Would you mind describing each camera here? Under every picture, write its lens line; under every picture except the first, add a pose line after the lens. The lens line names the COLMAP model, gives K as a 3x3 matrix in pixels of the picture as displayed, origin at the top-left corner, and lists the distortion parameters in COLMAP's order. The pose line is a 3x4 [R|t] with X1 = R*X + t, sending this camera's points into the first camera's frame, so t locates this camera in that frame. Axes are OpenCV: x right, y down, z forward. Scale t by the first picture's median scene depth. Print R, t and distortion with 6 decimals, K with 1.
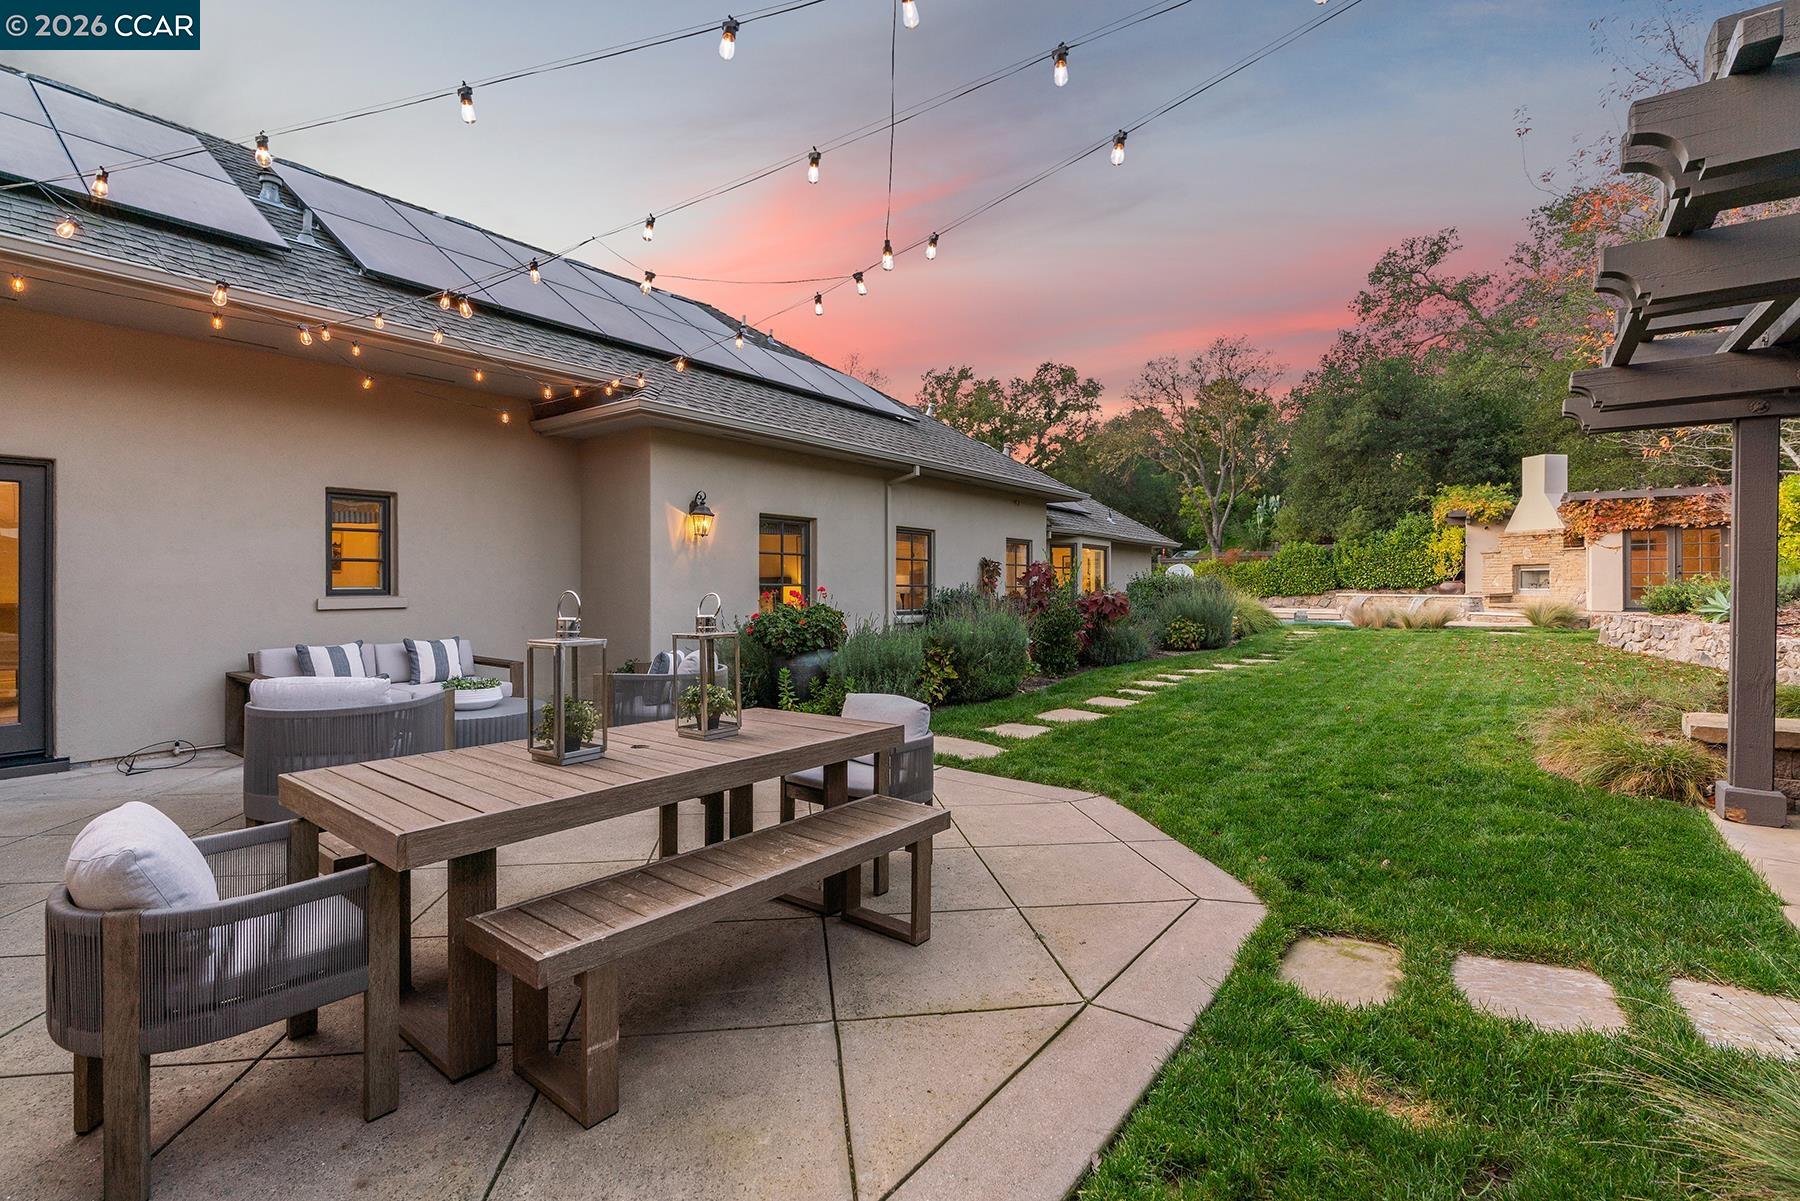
lens RADIAL K [[827.8, 0, 904.1], [0, 827.8, 592.5], [0, 0, 1]] dist [0.001028, -0.000182]
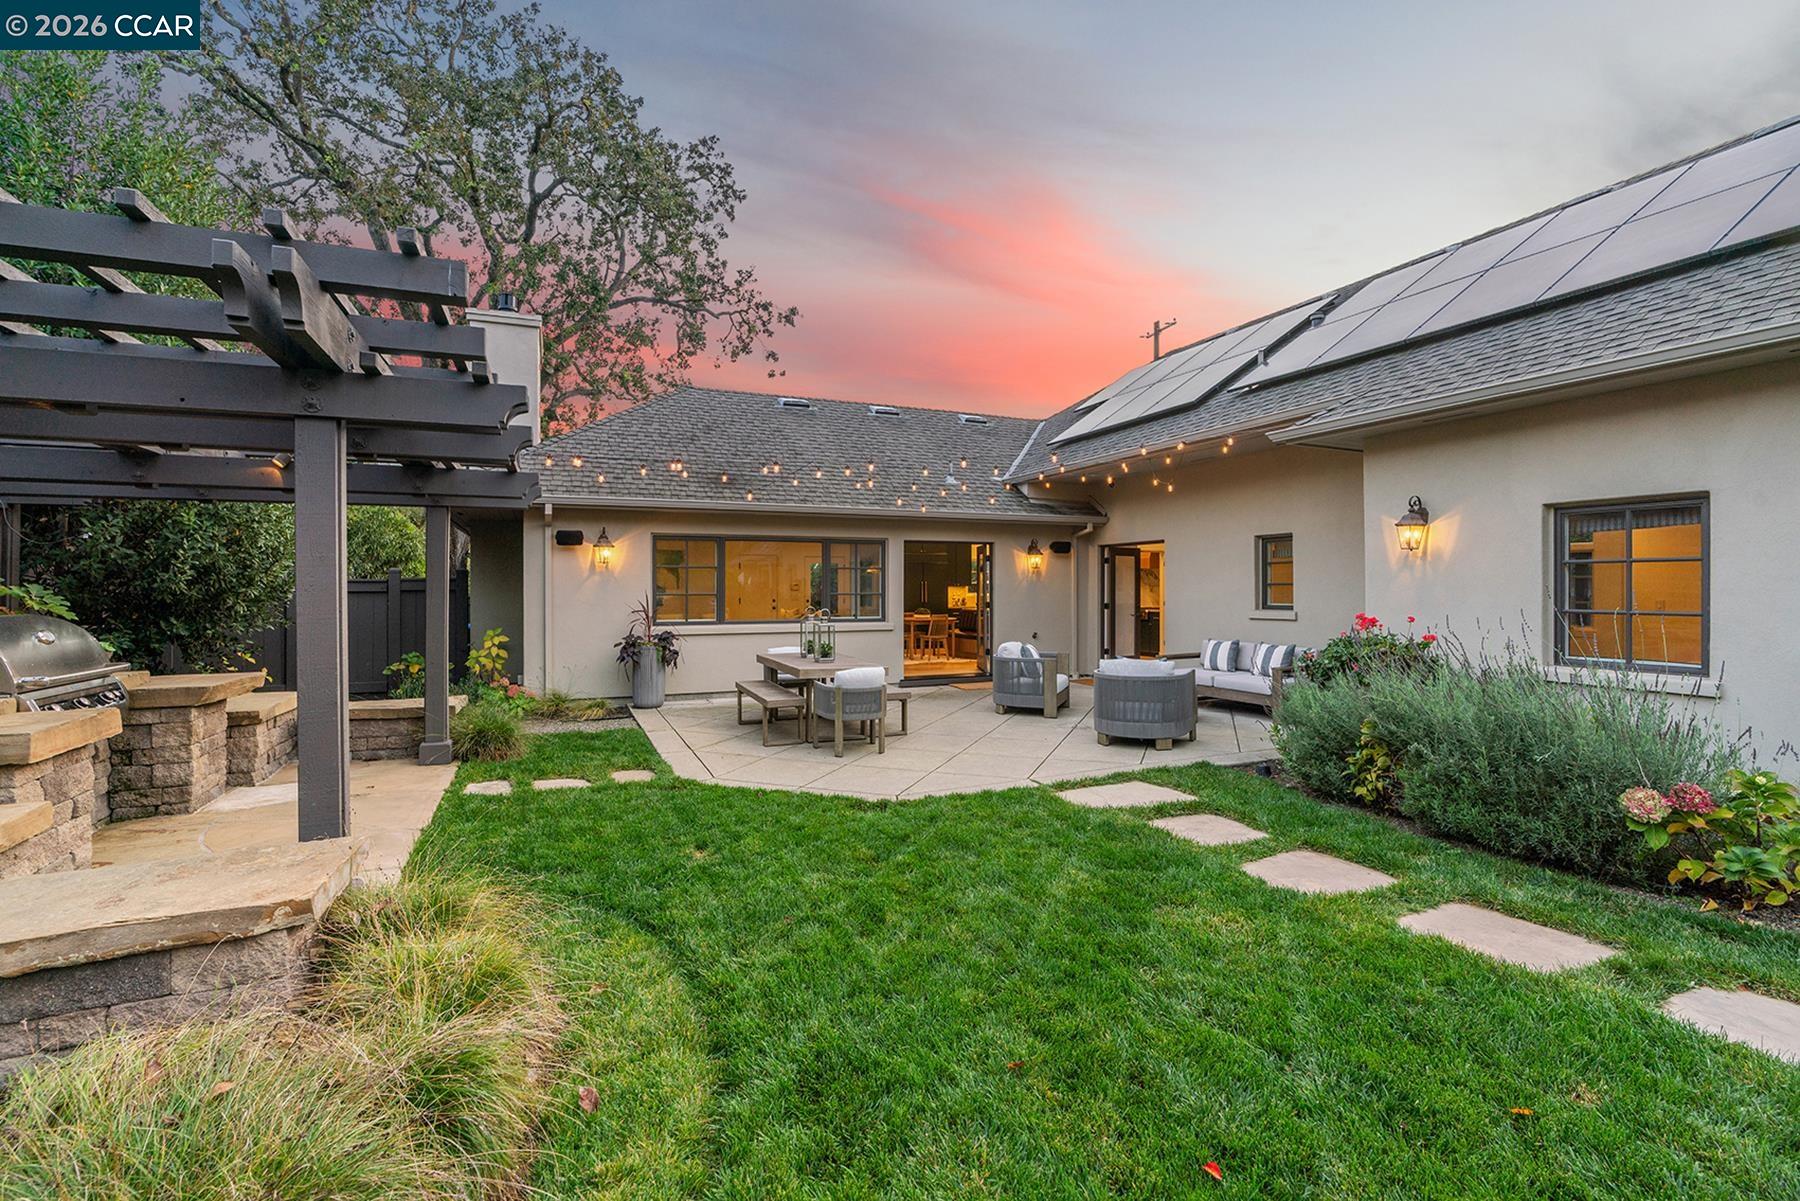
lens RADIAL K [[827.8, 0, 904.1], [0, 827.8, 592.5], [0, 0, 1]] dist [0.001028, -0.000182]
pose [[-0.505685, -0.003245, -0.862712, 0.809676], [-0.021046, 0.999742, 0.008576, -0.023533], [0.862461, 0.022494, -0.505623, 1.082749]]
